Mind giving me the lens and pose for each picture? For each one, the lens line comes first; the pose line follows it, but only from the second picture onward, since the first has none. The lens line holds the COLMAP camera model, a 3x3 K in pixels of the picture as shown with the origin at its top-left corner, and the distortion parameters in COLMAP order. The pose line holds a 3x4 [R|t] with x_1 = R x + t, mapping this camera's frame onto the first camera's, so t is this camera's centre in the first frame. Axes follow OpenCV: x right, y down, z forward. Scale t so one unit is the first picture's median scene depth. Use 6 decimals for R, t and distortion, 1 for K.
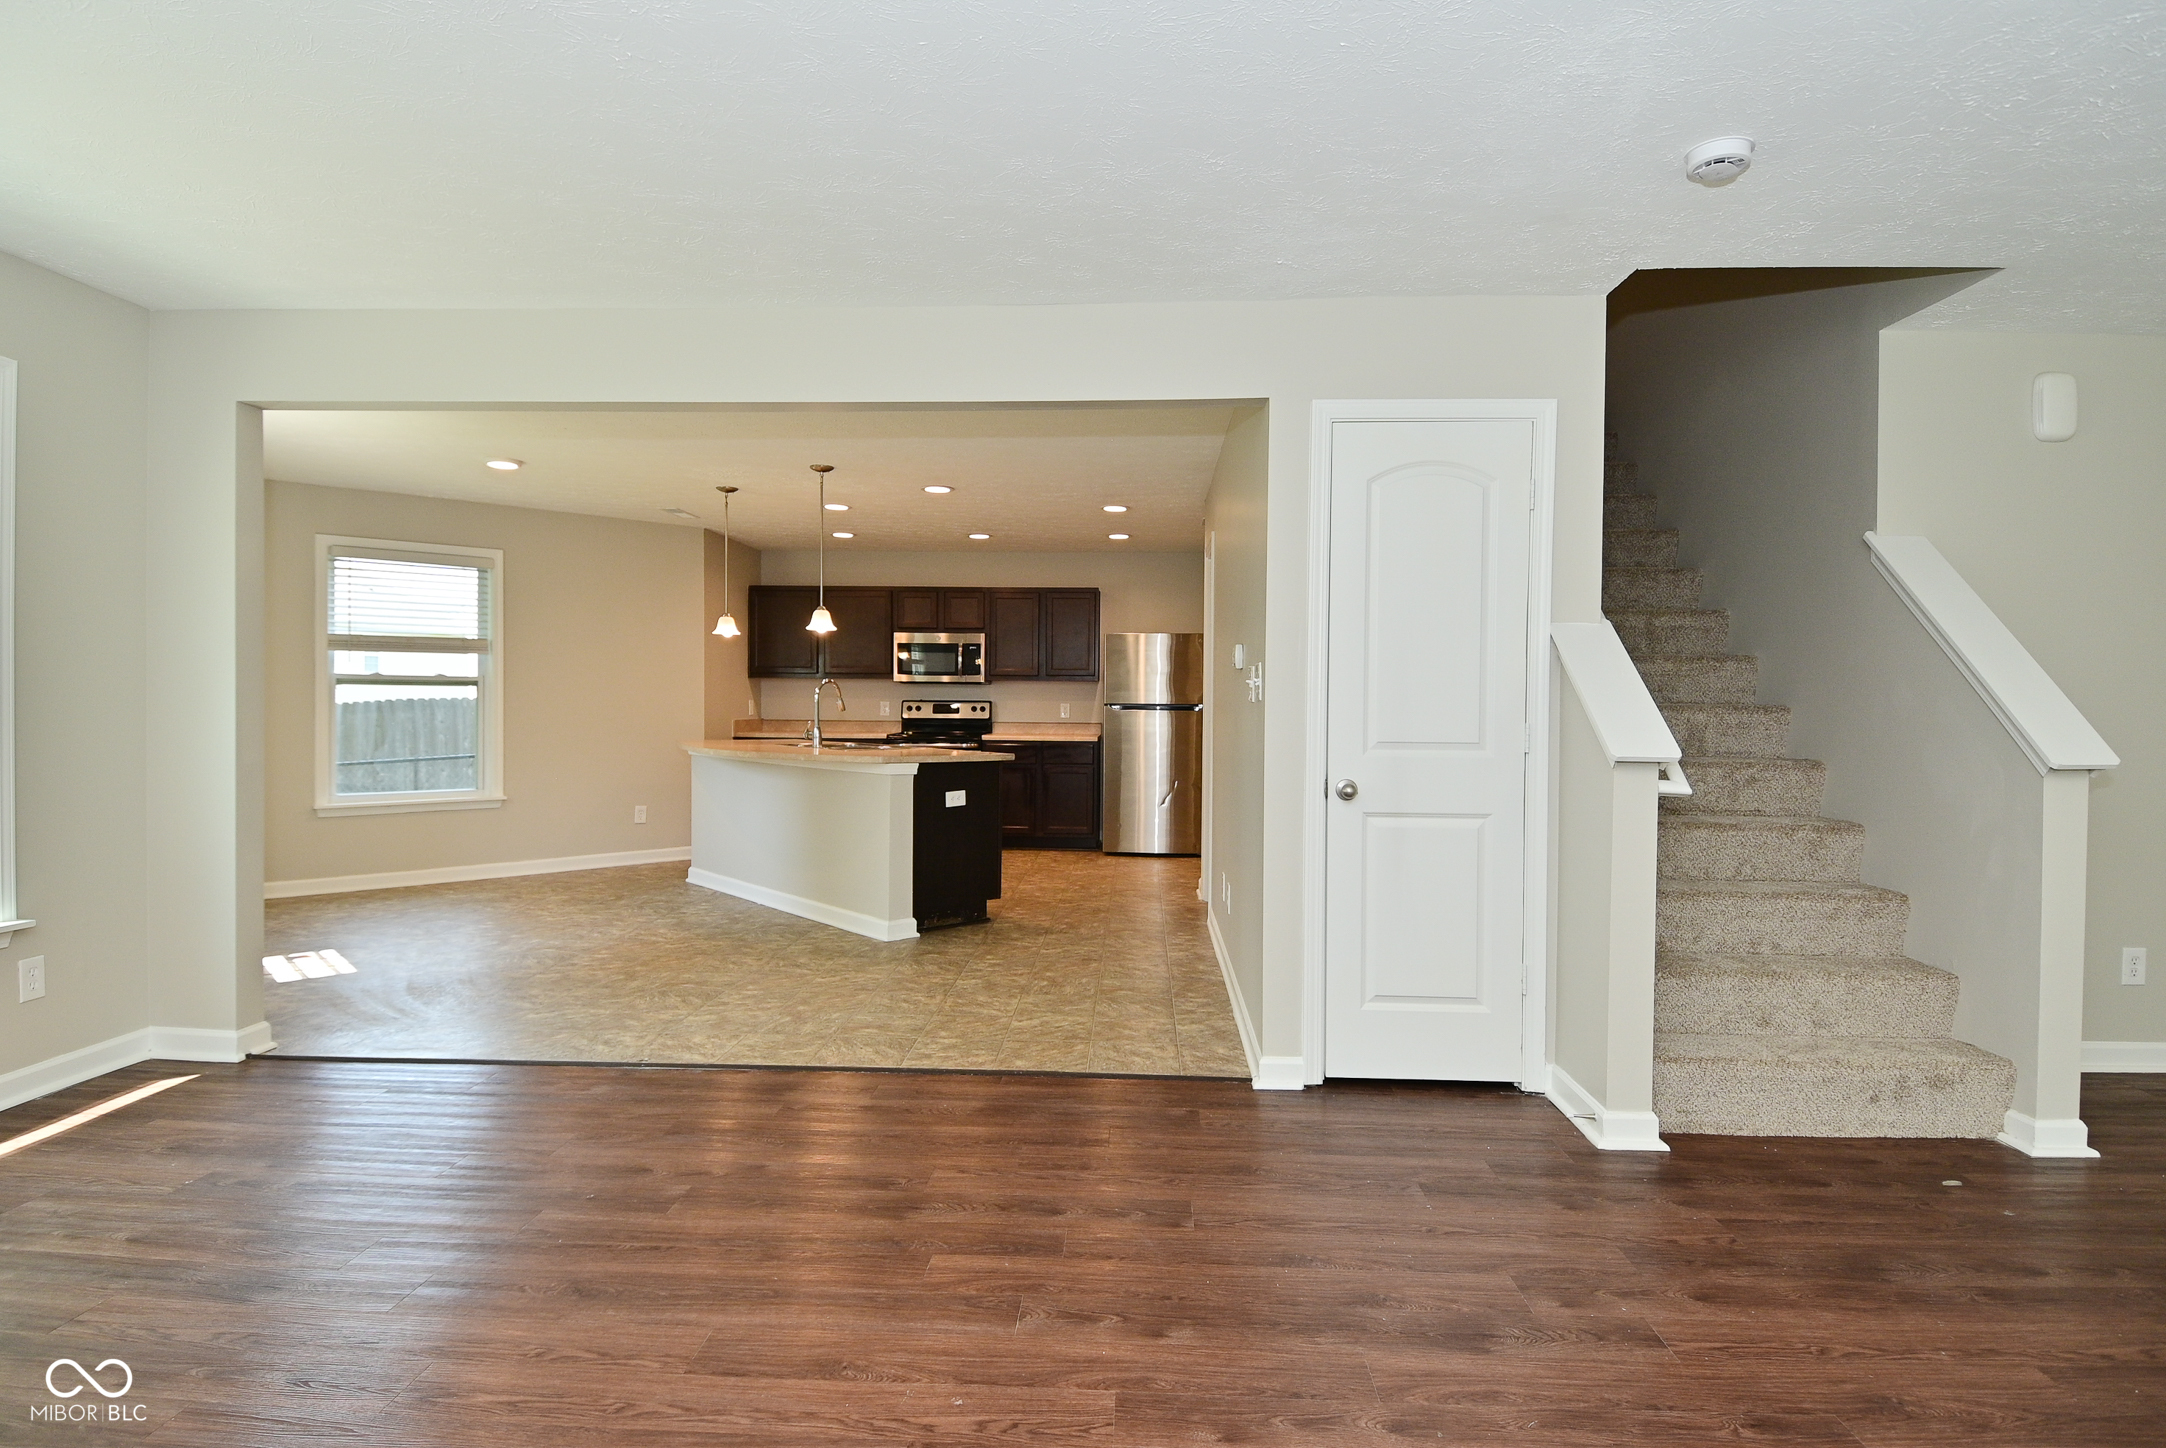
lens RADIAL K [[1129.3, 0, 1079.9], [0, 1129.3, 711.9], [0, 0, 1]] dist [0.035875, -0.036624]
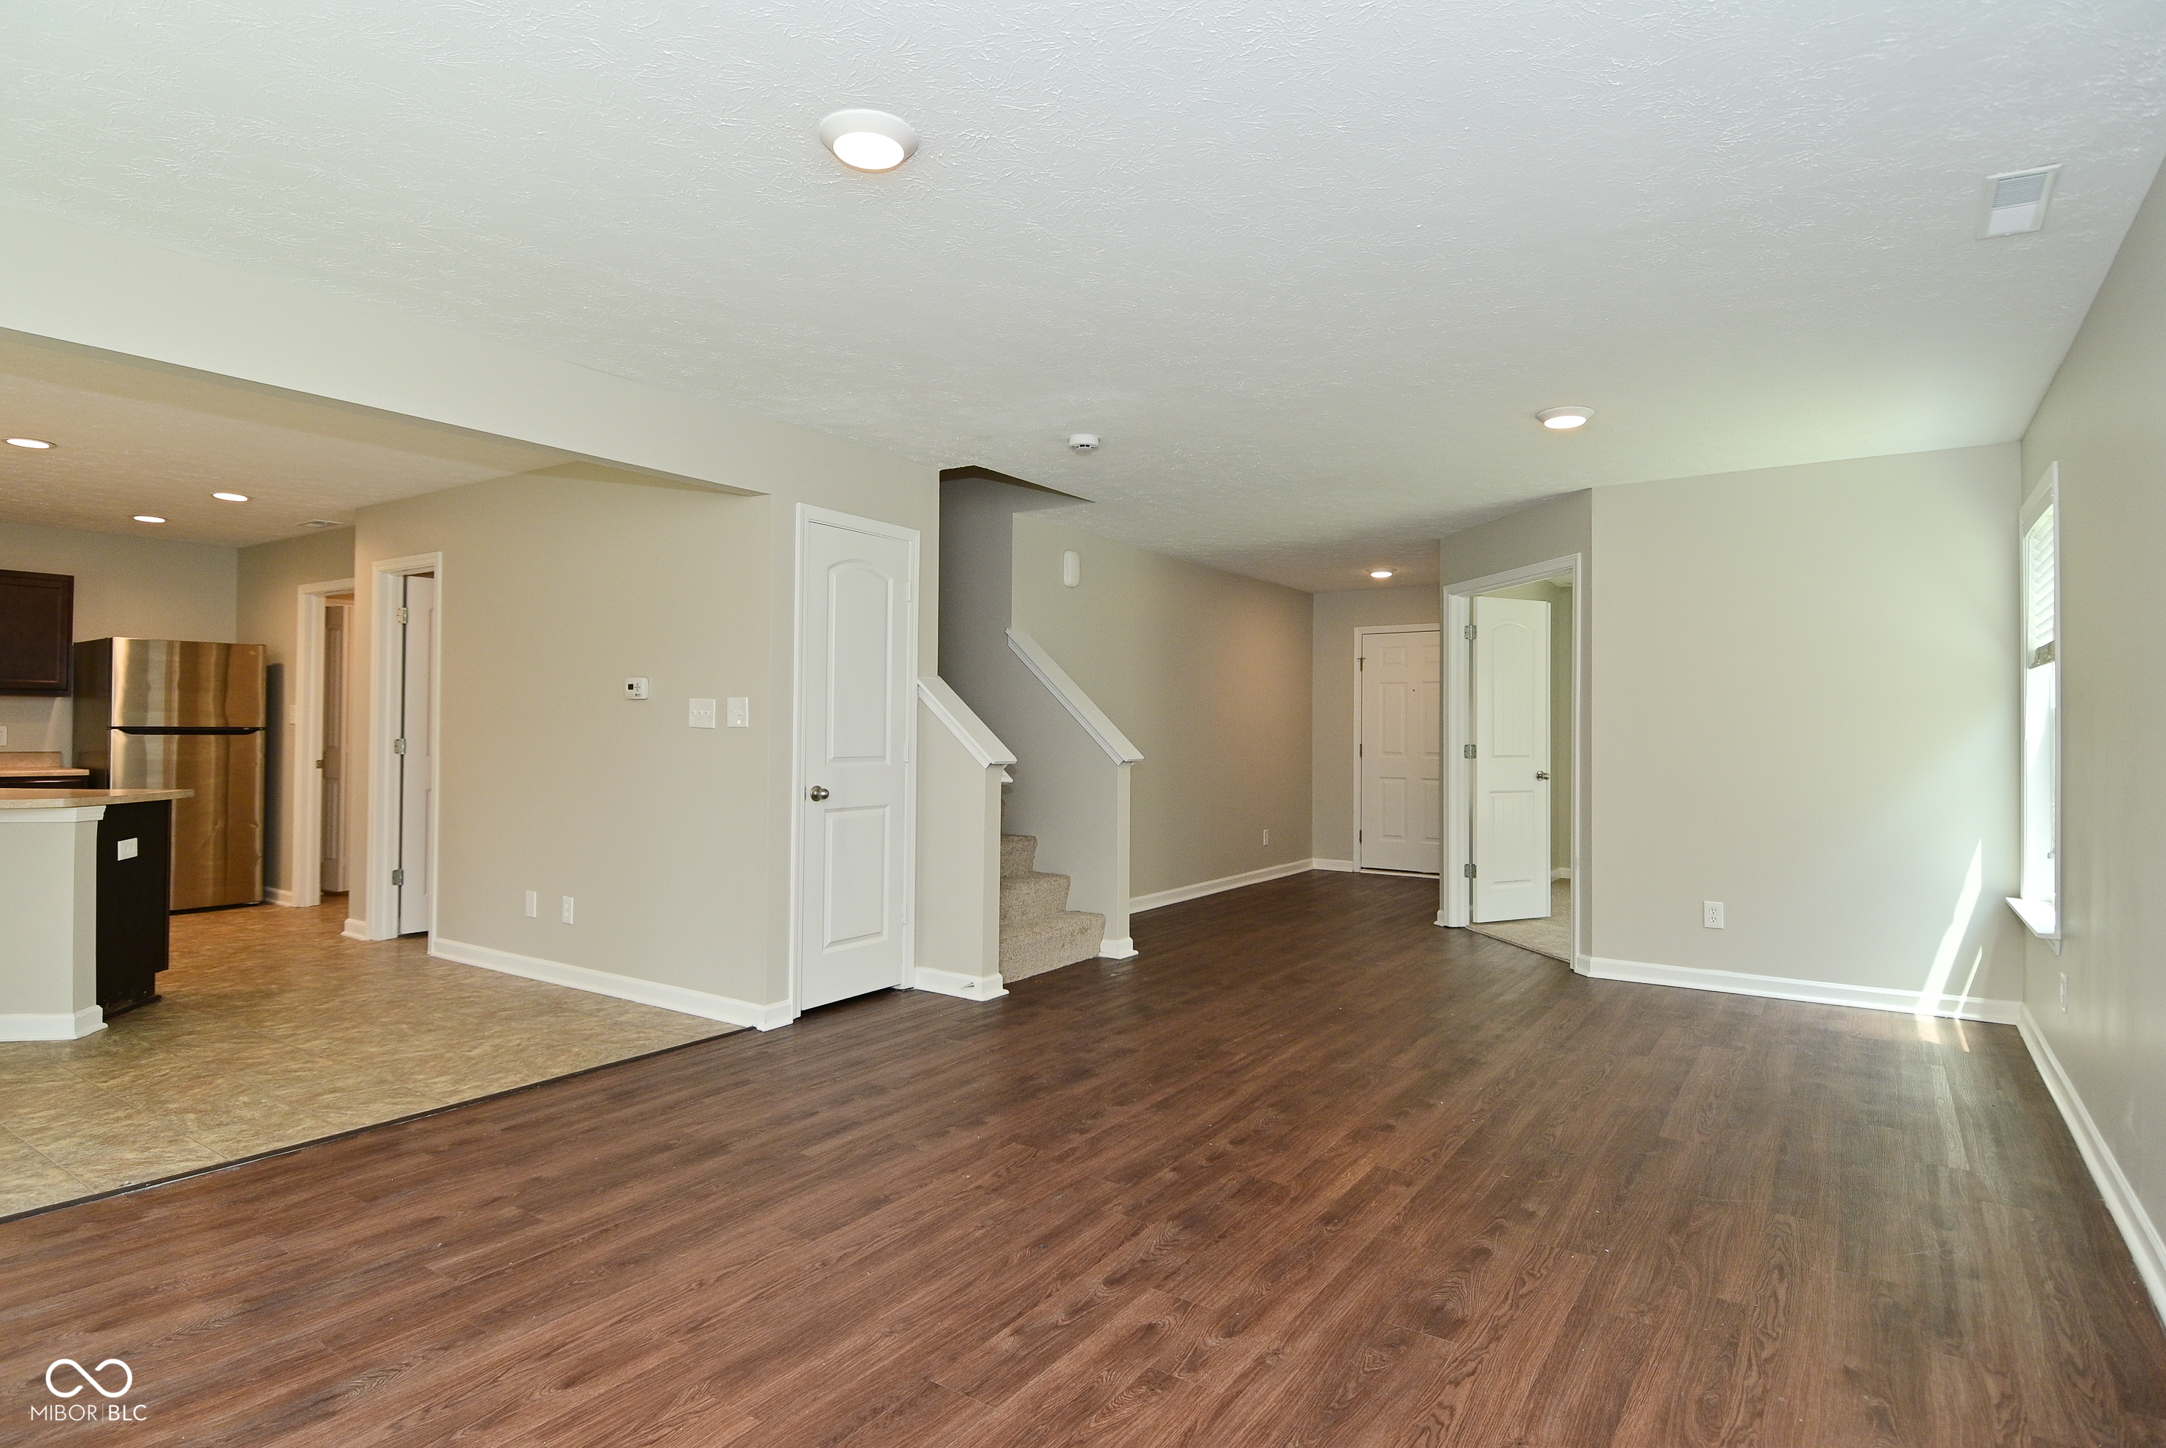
lens RADIAL K [[1129.3, 0, 1085.4], [0, 1129.3, 721.0], [0, 0, 1]] dist [0.035875, -0.036624]
pose [[0.520818, 0.003005, 0.853663, -0.410152], [0.004535, 0.999970, -0.006287, -0.004520], [-0.853656, 0.007146, 0.520789, 0.010838]]
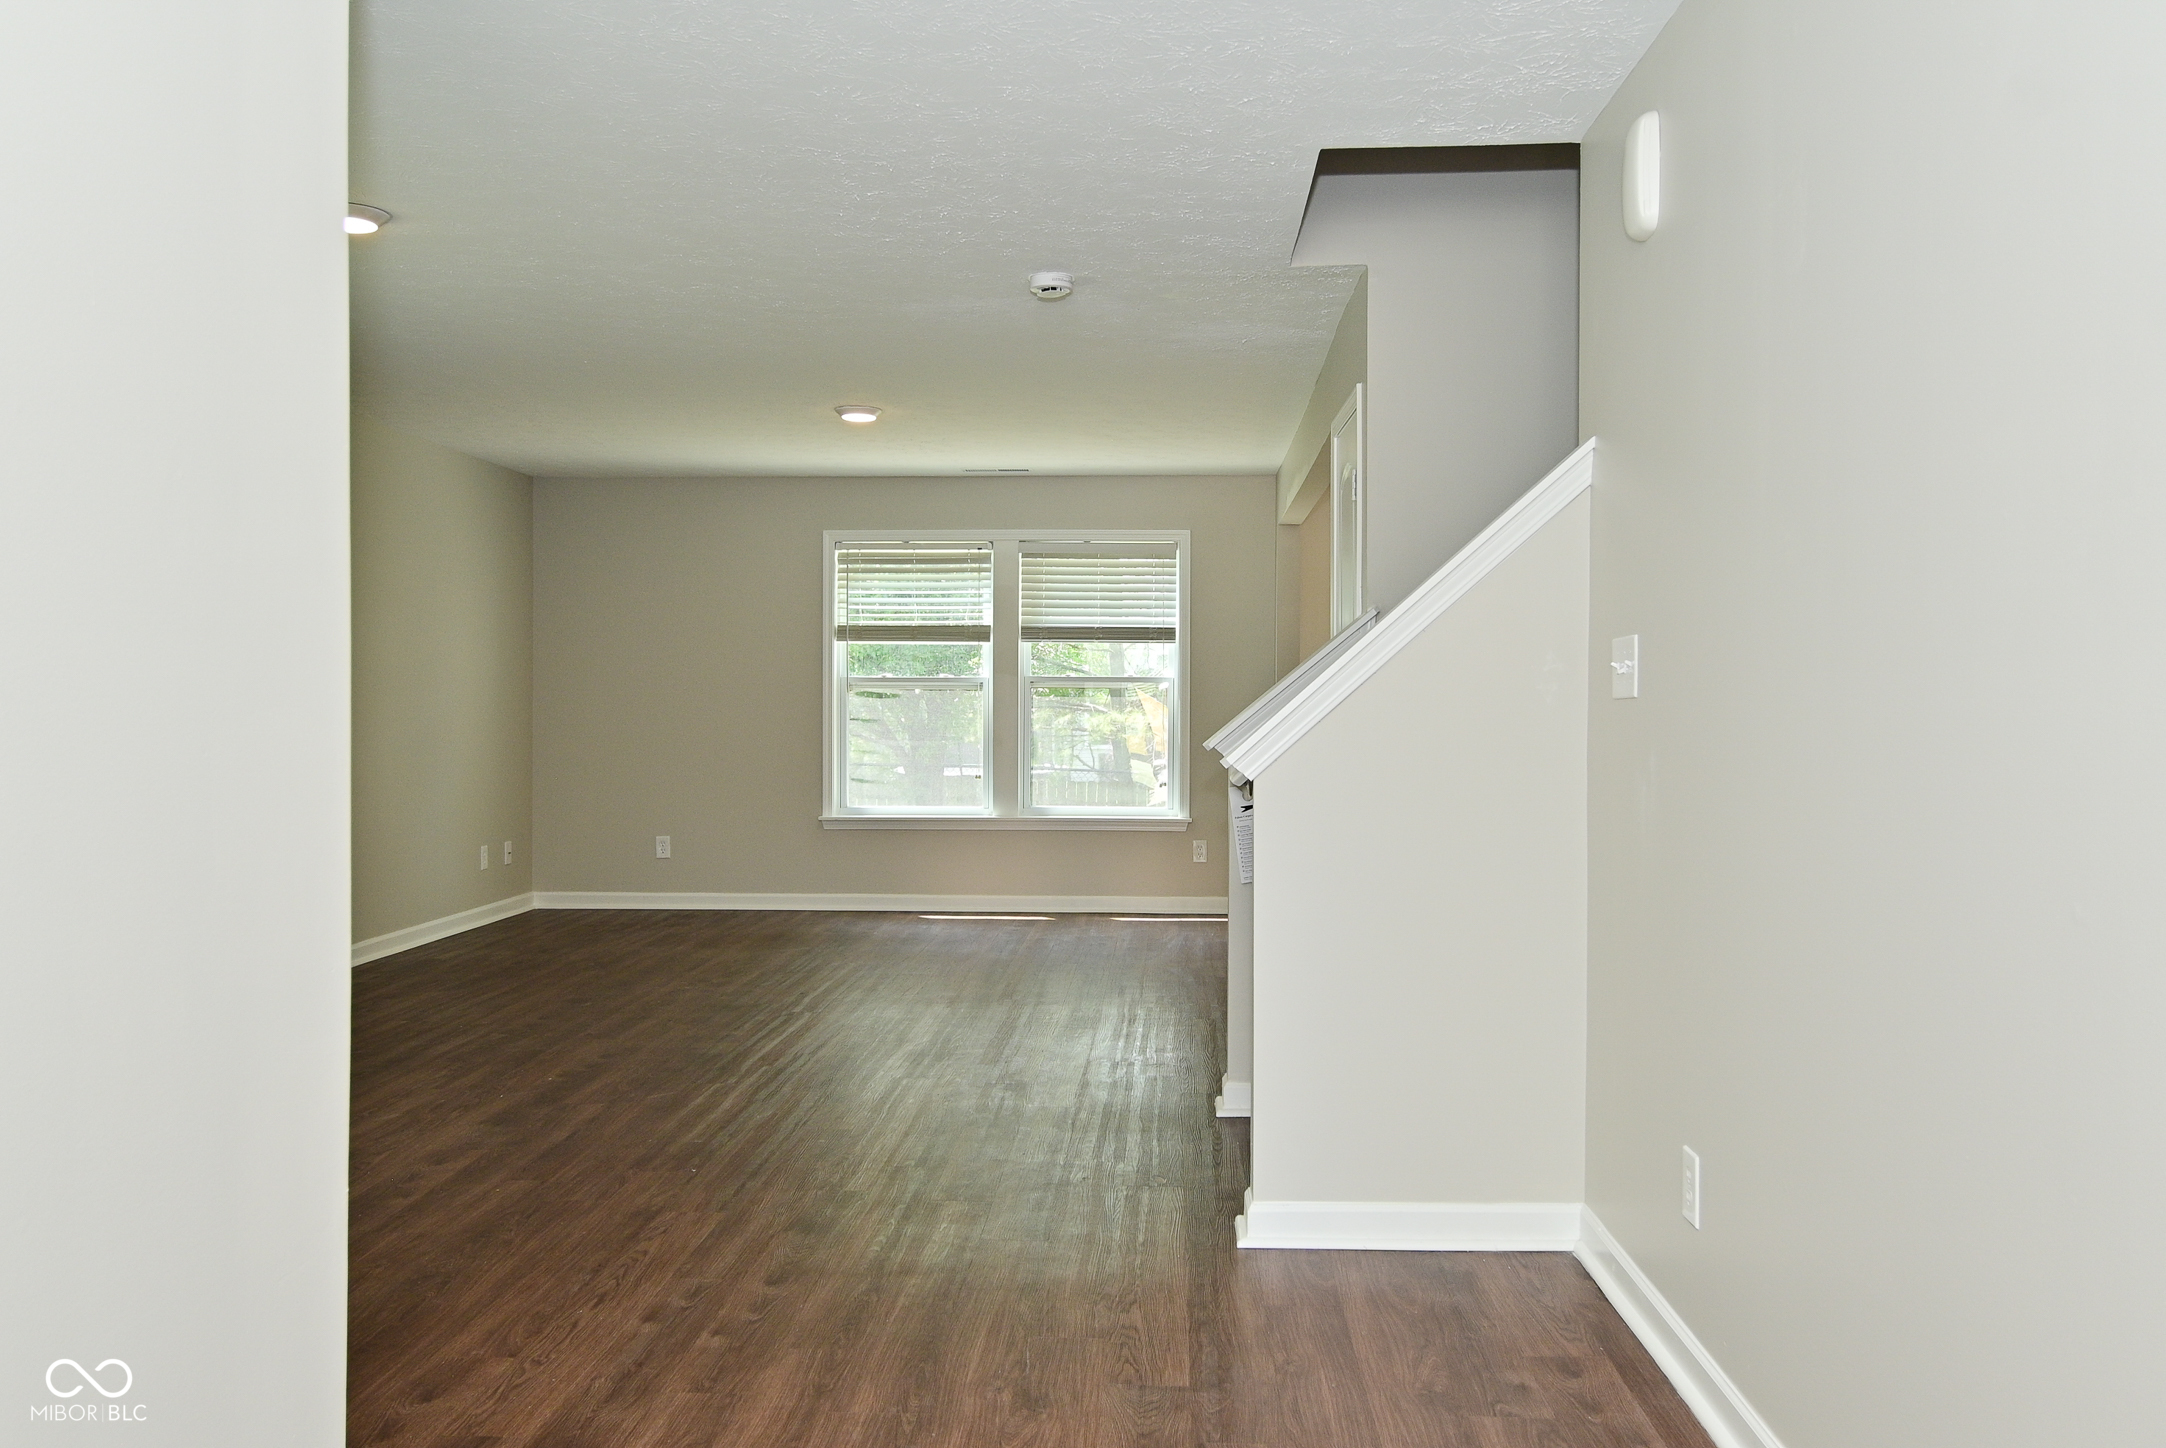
lens RADIAL K [[1712.6, 0, 1097.2], [0, 1712.6, 675.9], [0, 0, 1]] dist [0.012493, -0.000026]
pose [[0.004344, -0.026236, -0.999646, 1.016681], [-0.012163, 0.999580, -0.026287, 0.009234], [0.999917, 0.012273, 0.004023, 0.418372]]
